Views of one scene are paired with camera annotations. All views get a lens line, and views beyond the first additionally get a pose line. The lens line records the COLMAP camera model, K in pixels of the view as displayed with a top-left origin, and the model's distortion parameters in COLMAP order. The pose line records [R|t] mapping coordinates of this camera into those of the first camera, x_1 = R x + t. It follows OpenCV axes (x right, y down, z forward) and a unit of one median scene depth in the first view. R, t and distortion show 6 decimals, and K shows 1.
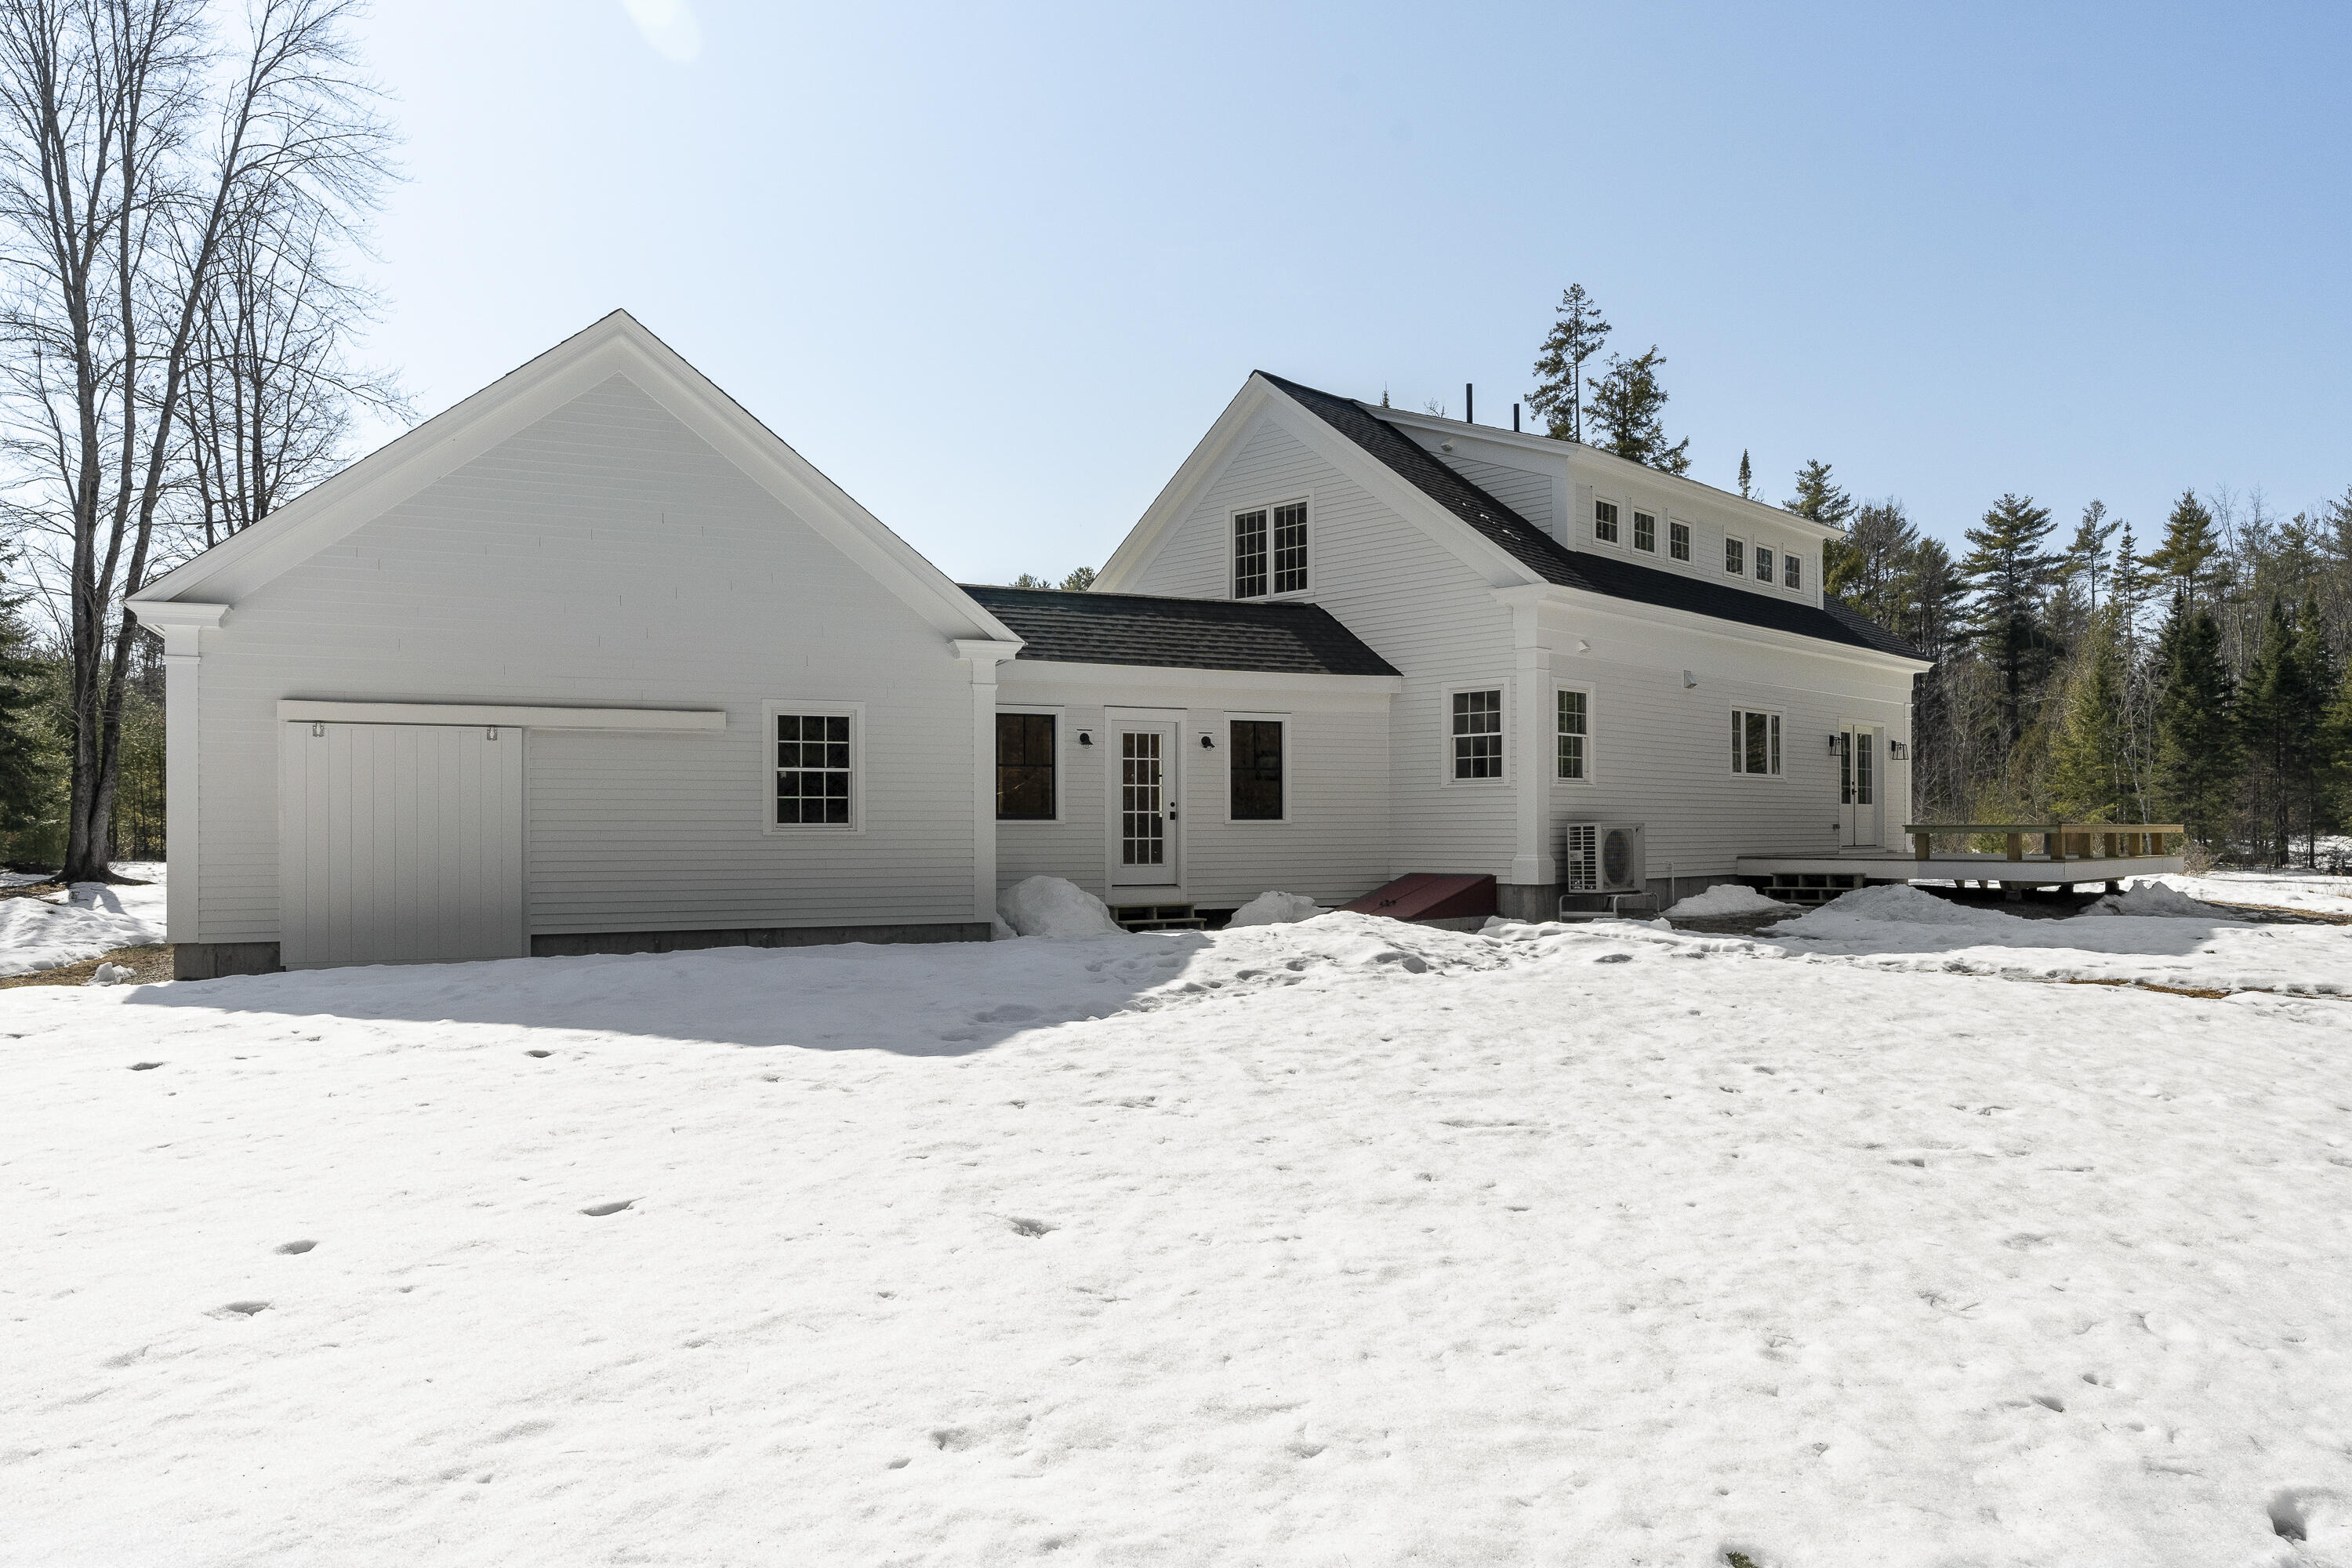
lens RADIAL K [[1547.0, 0, 1175.3], [0, 1547.0, 836.3], [0, 0, 1]] dist [0.002369, 0.001789]
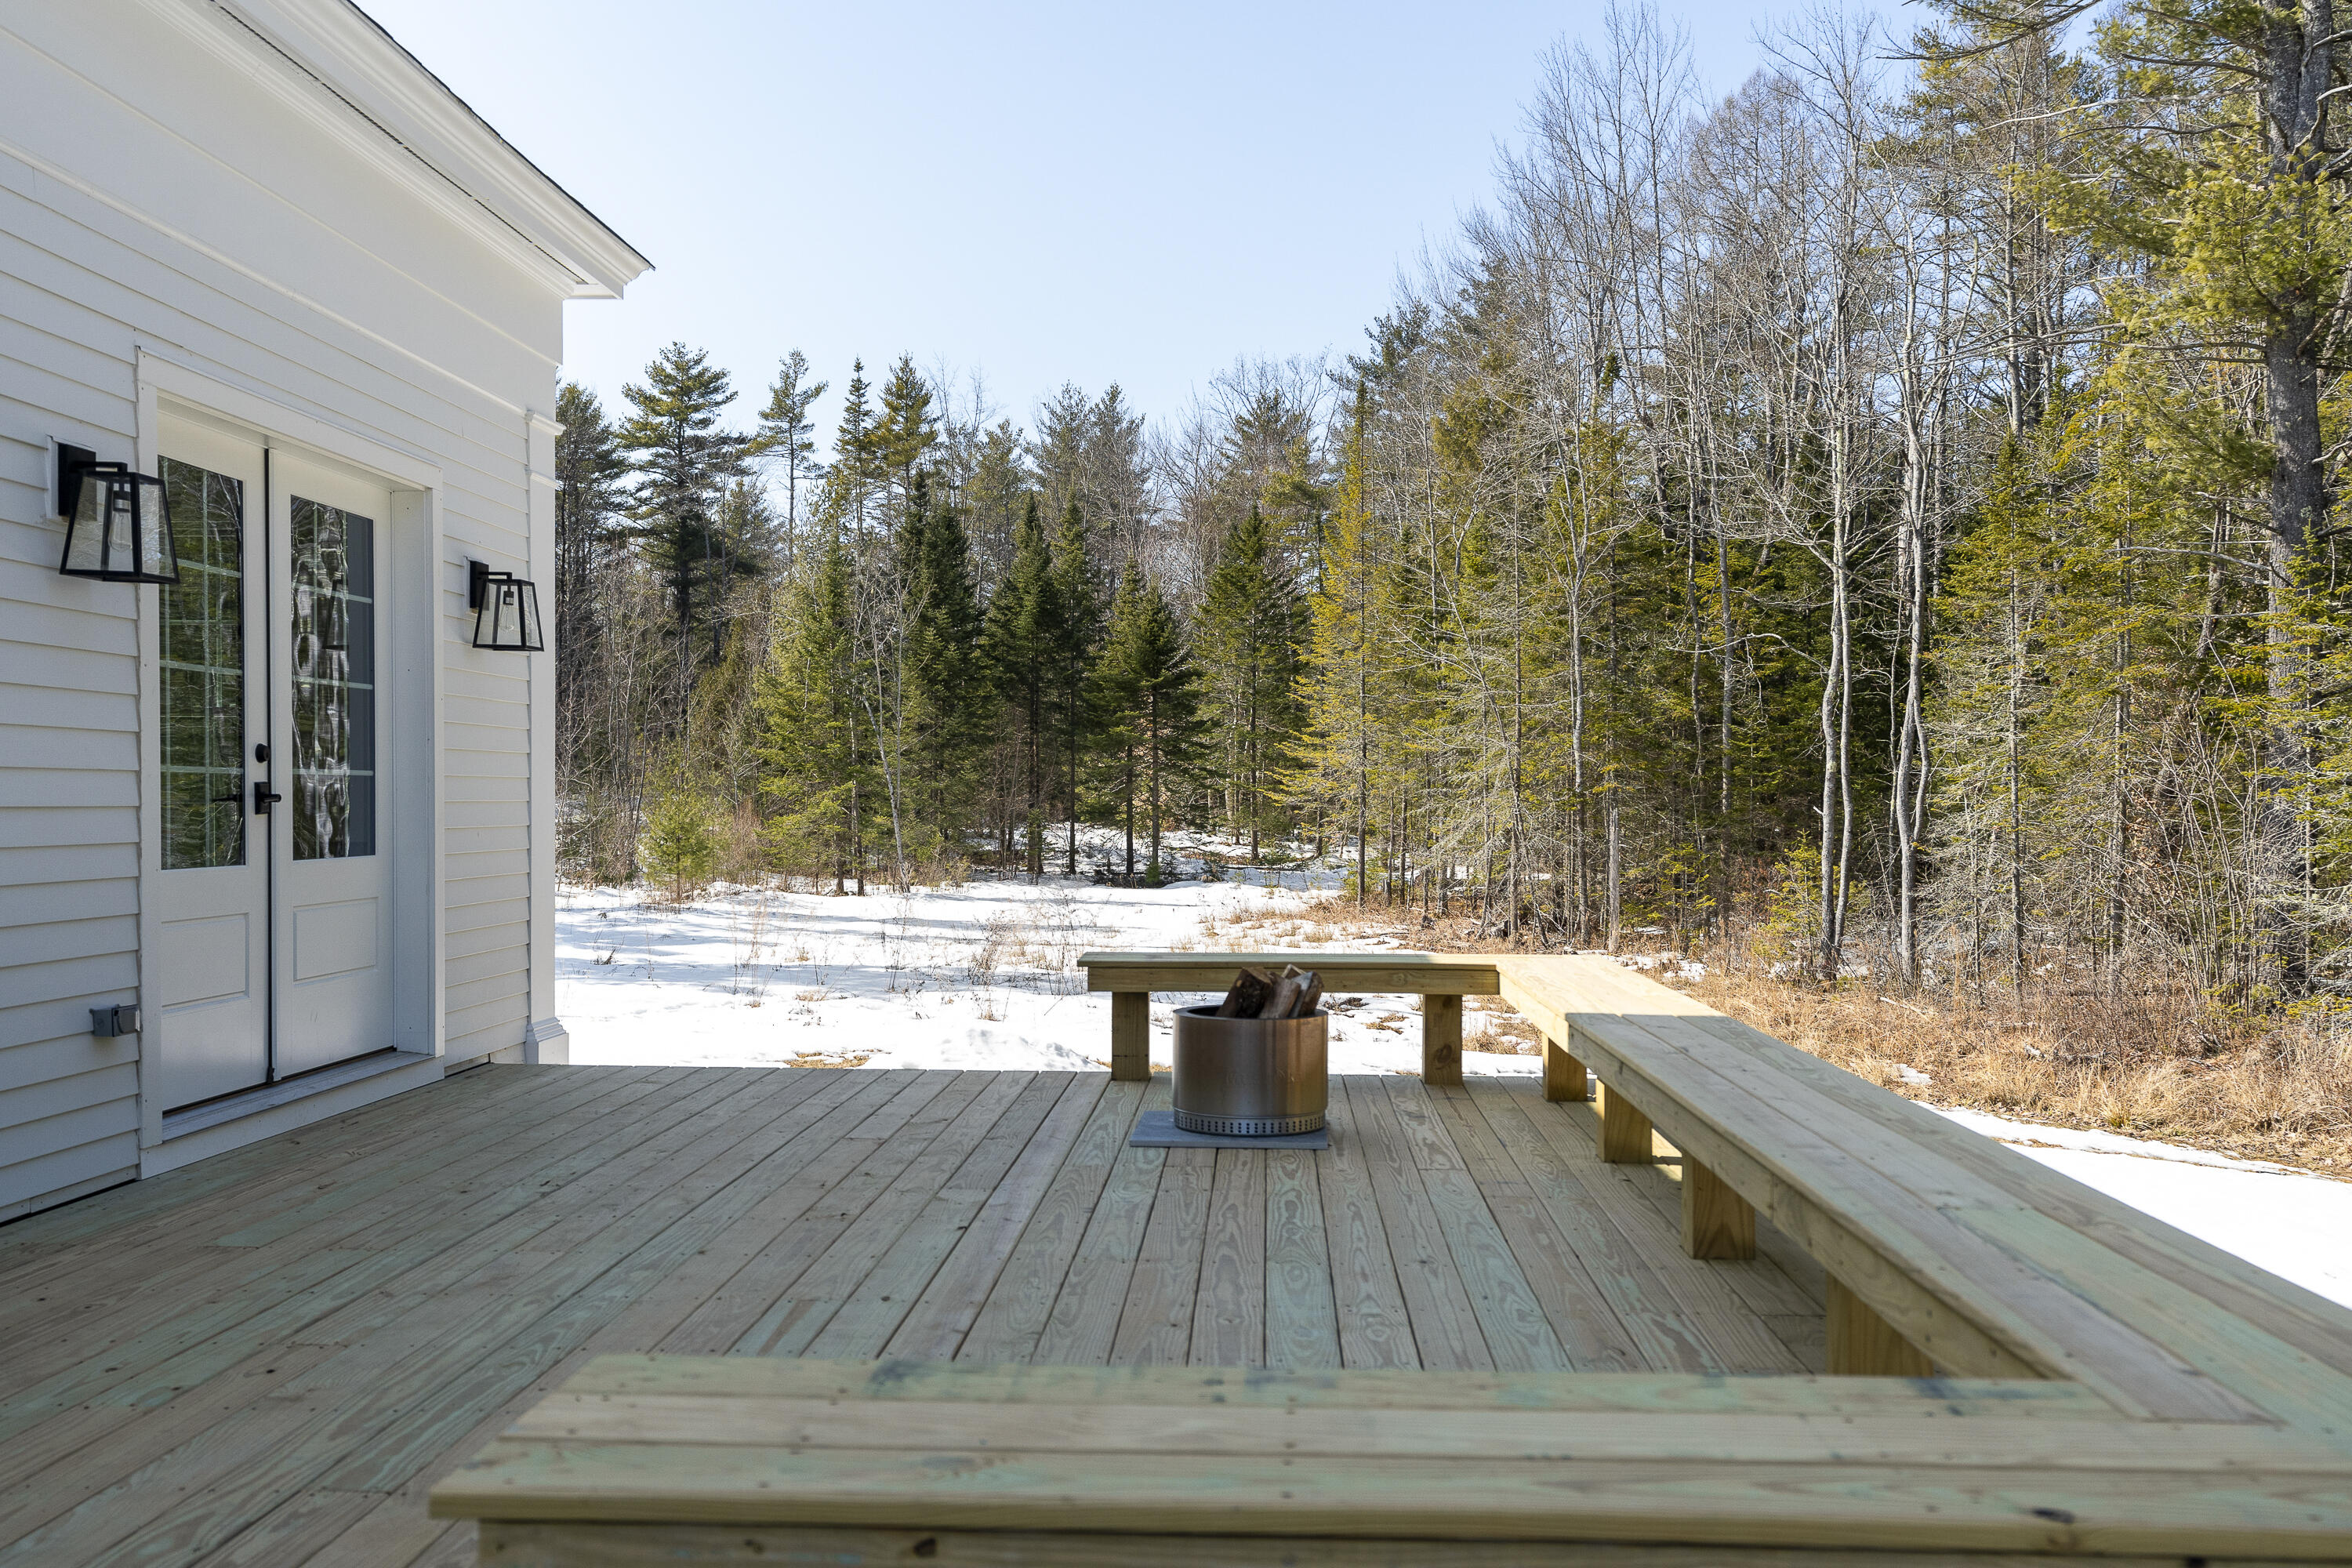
lens RADIAL K [[2081.2, 0, 1176.0], [0, 2081.2, 784.0], [0, 0, 1]] dist [0.056927, -0.001877]
pose [[0.741342, 0.012008, 0.671020, 0.080633], [-0.005148, 0.999912, -0.012206, -0.006478], [-0.671108, 0.005594, 0.741339, 0.170197]]
